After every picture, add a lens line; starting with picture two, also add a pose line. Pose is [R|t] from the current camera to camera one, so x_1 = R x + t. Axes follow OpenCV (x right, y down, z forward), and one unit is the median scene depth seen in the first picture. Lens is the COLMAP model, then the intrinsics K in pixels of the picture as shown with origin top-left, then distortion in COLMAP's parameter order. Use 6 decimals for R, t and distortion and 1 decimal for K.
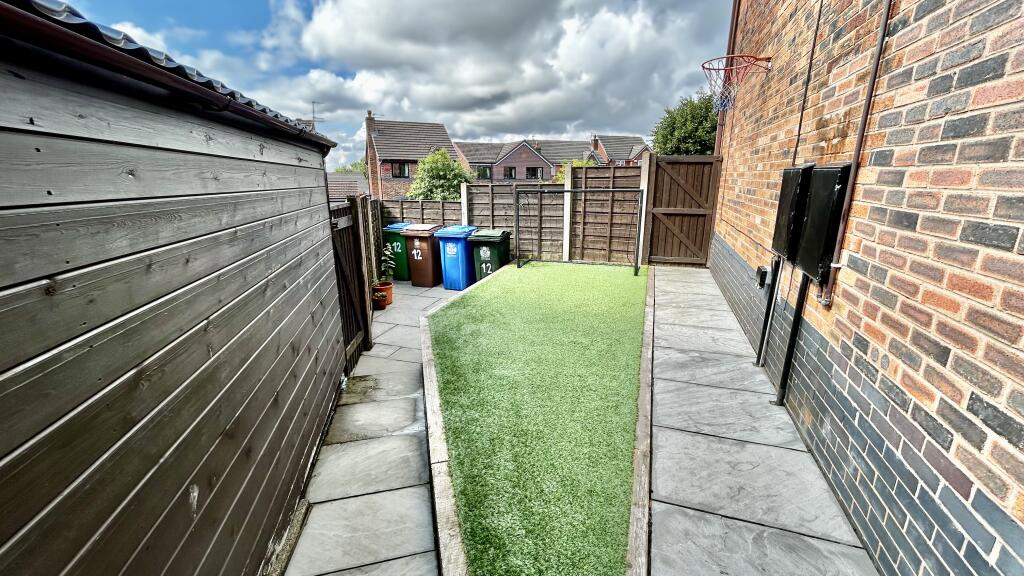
lens RADIAL K [[417.0, 0, 513.1], [0, 417.0, 291.2], [0, 0, 1]] dist [-0.001613, -0.000315]
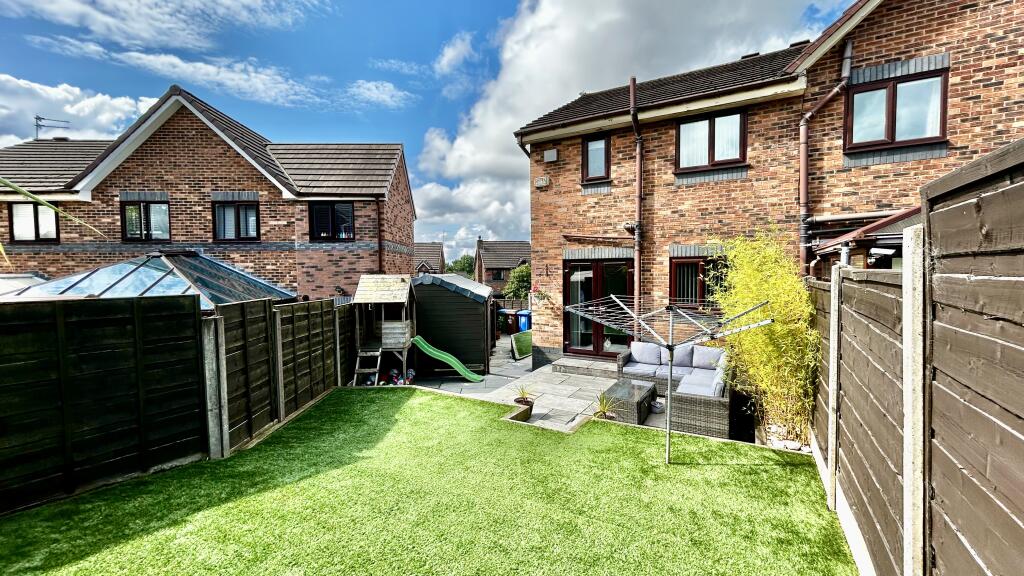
lens RADIAL K [[417.0, 0, 511.9], [0, 417.0, 287.8], [0, 0, 1]] dist [-0.001613, -0.000315]
pose [[0.978417, 0.009009, -0.206442, 0.105339], [-0.053684, 0.975828, -0.211846, 0.086767], [0.199544, 0.218356, 0.955250, -0.510846]]
